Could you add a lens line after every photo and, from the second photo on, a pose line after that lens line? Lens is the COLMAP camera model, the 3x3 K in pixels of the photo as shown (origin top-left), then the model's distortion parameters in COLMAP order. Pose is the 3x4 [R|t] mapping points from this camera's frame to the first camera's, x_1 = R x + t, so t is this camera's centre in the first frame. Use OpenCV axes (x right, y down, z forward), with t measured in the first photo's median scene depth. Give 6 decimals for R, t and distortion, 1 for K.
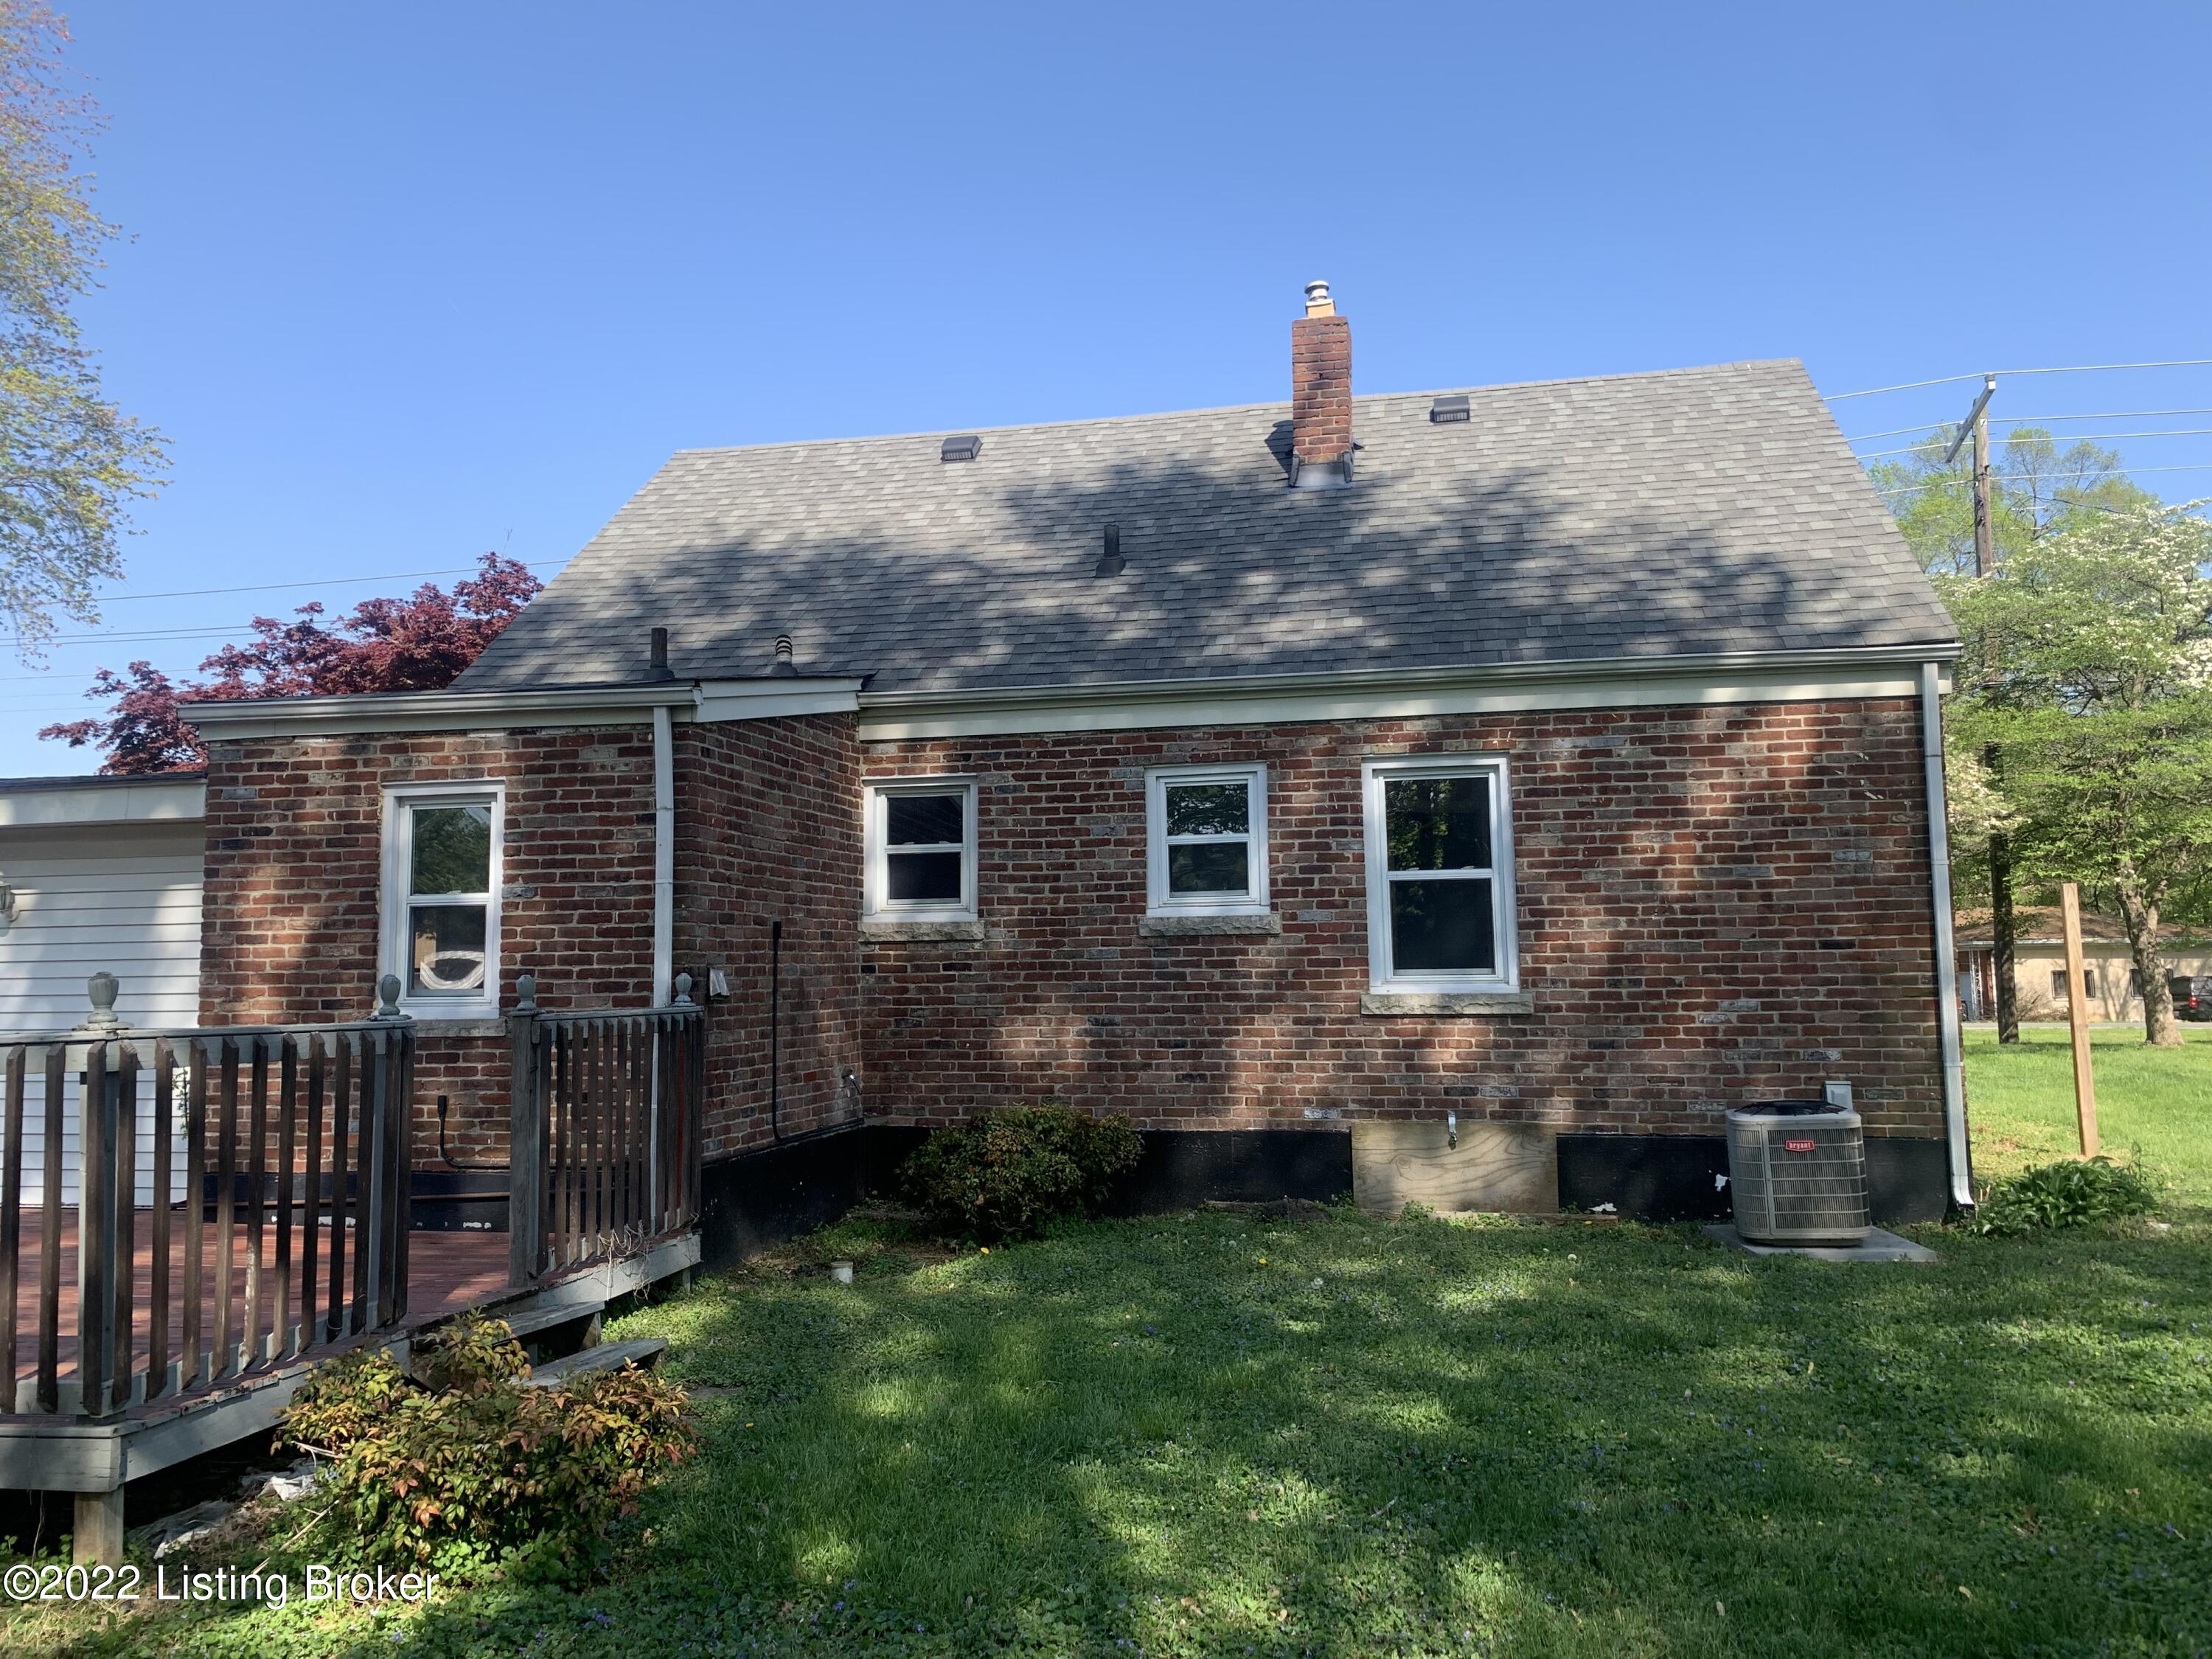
lens RADIAL K [[1529.9, 0, 1106.0], [0, 1529.9, 829.5], [0, 0, 1]] dist [0.054006, -0.005186]
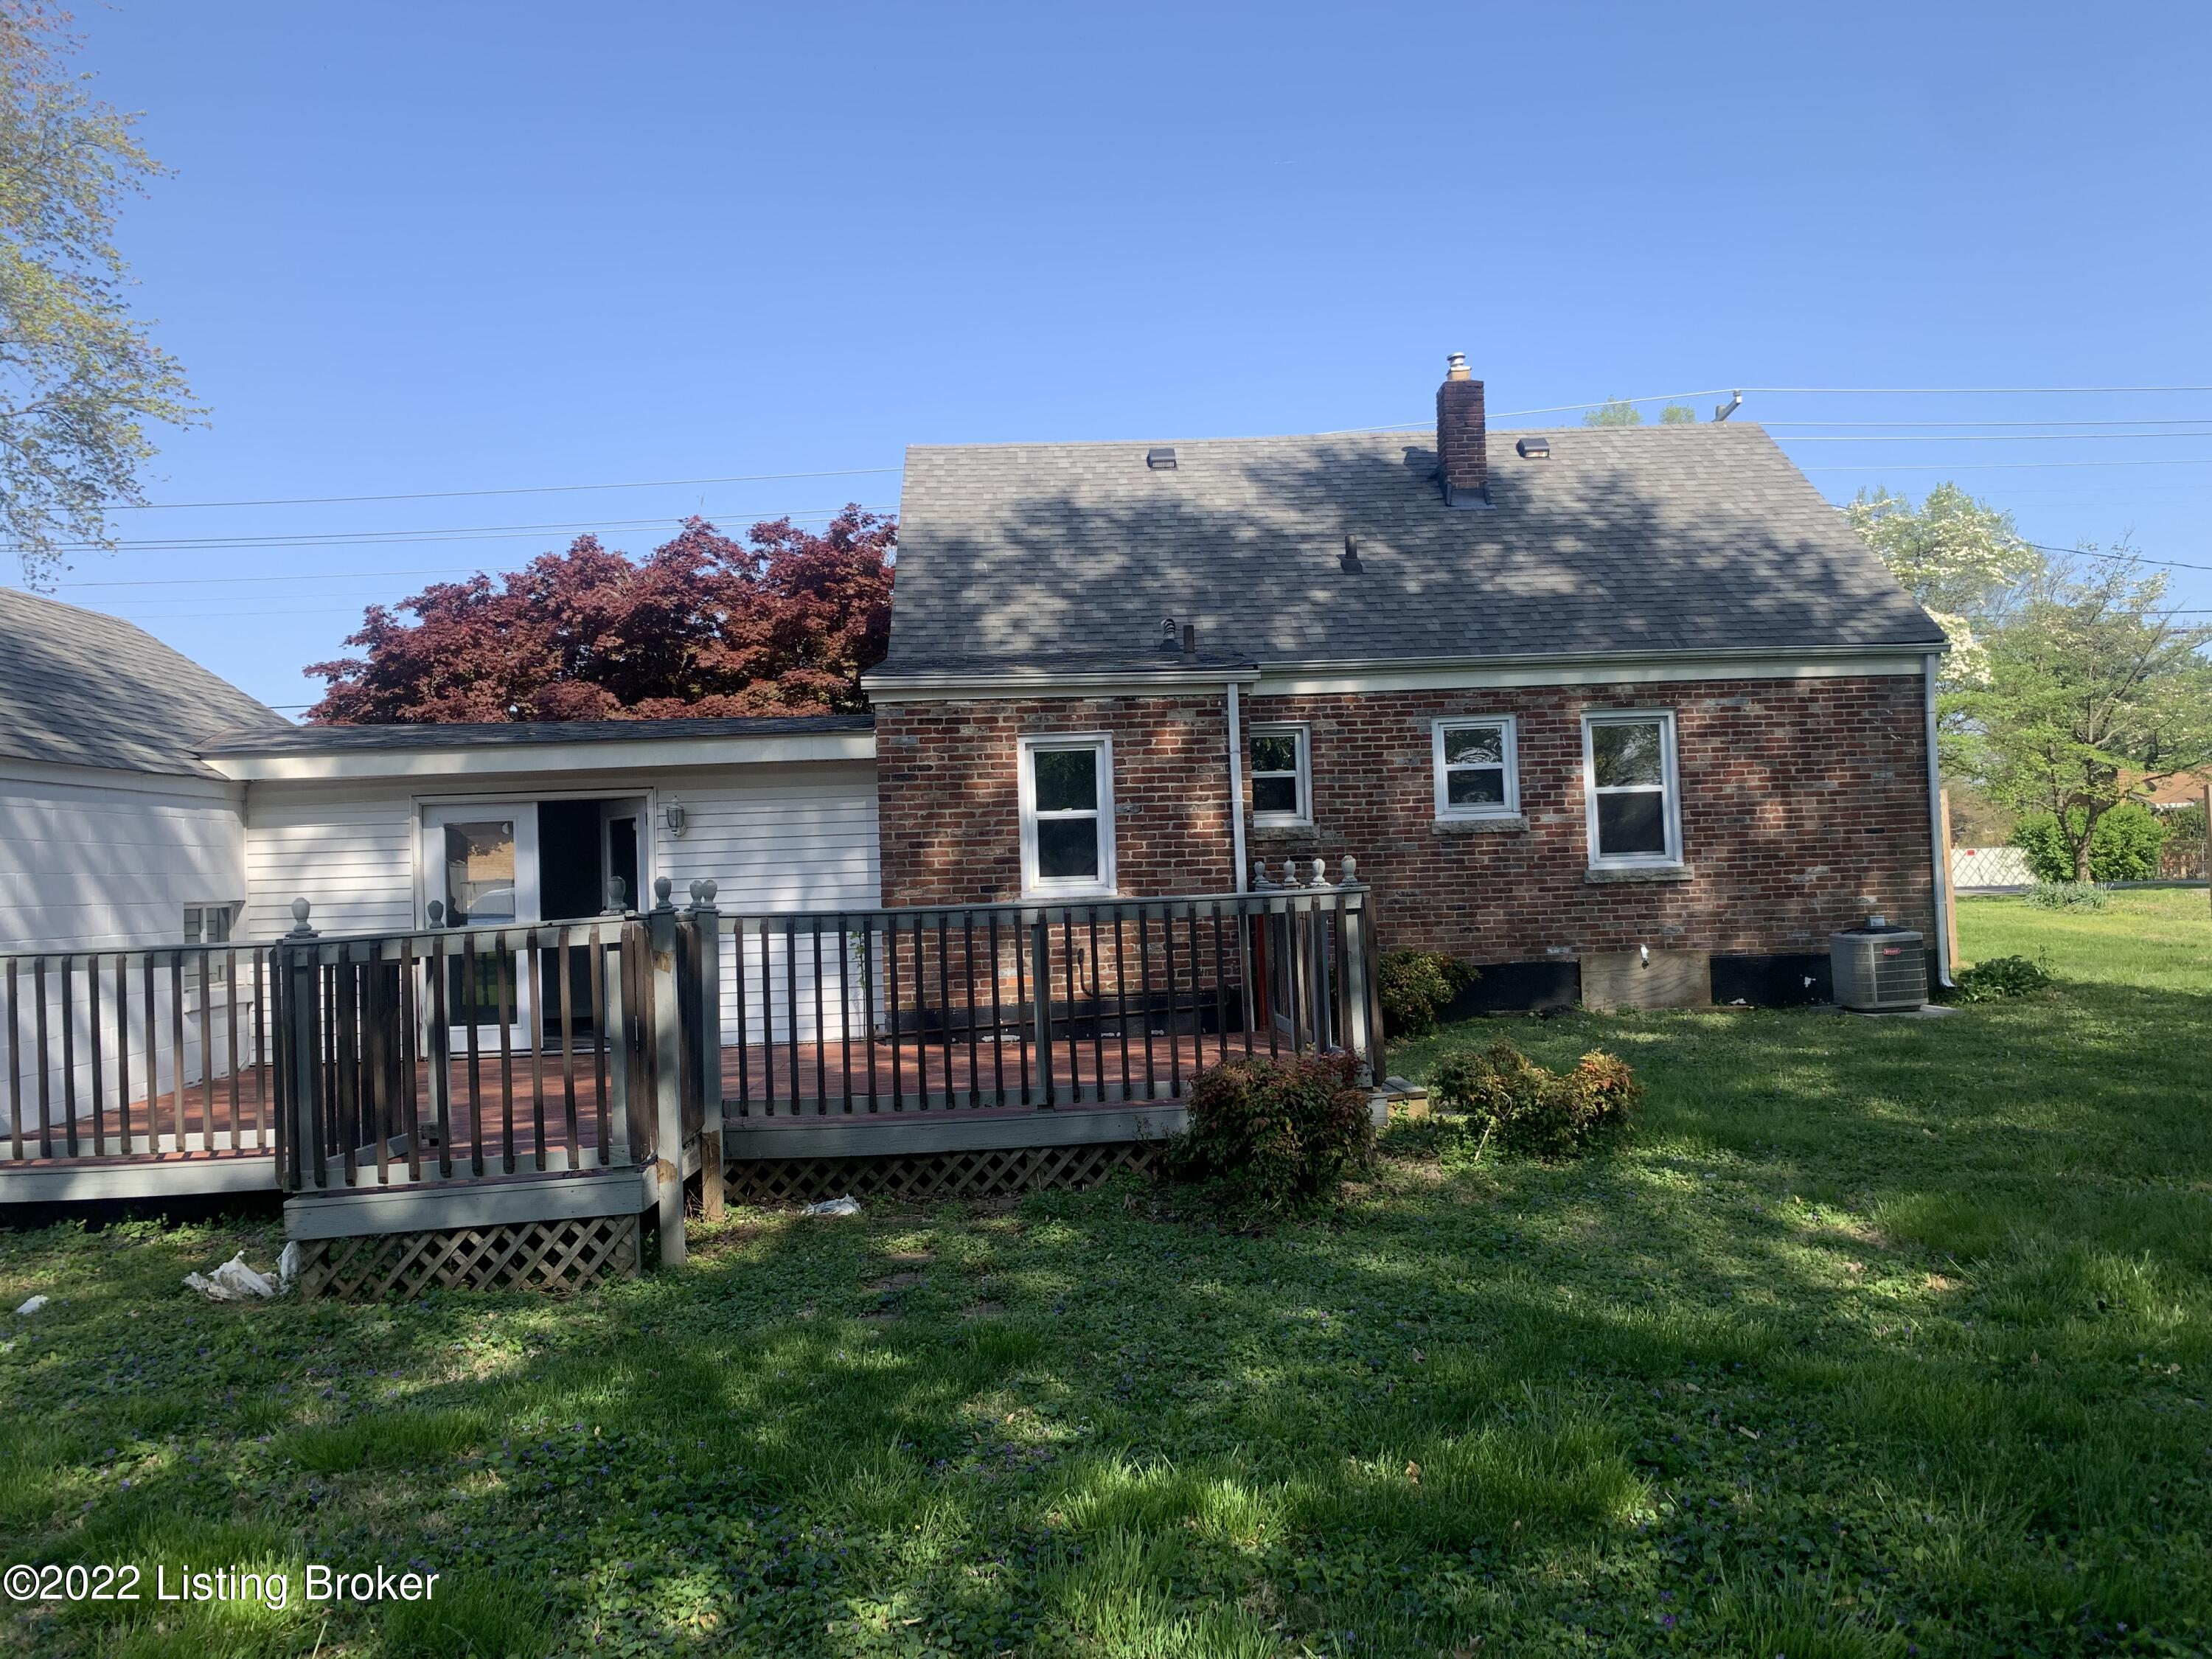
lens RADIAL K [[1529.9, 0, 1106.0], [0, 1529.9, 829.5], [0, 0, 1]] dist [0.054006, -0.005186]
pose [[0.972366, -0.016324, 0.232892, -0.645339], [0.002453, 0.998212, 0.059724, -0.023247], [-0.233450, -0.057502, 0.970667, -0.351200]]
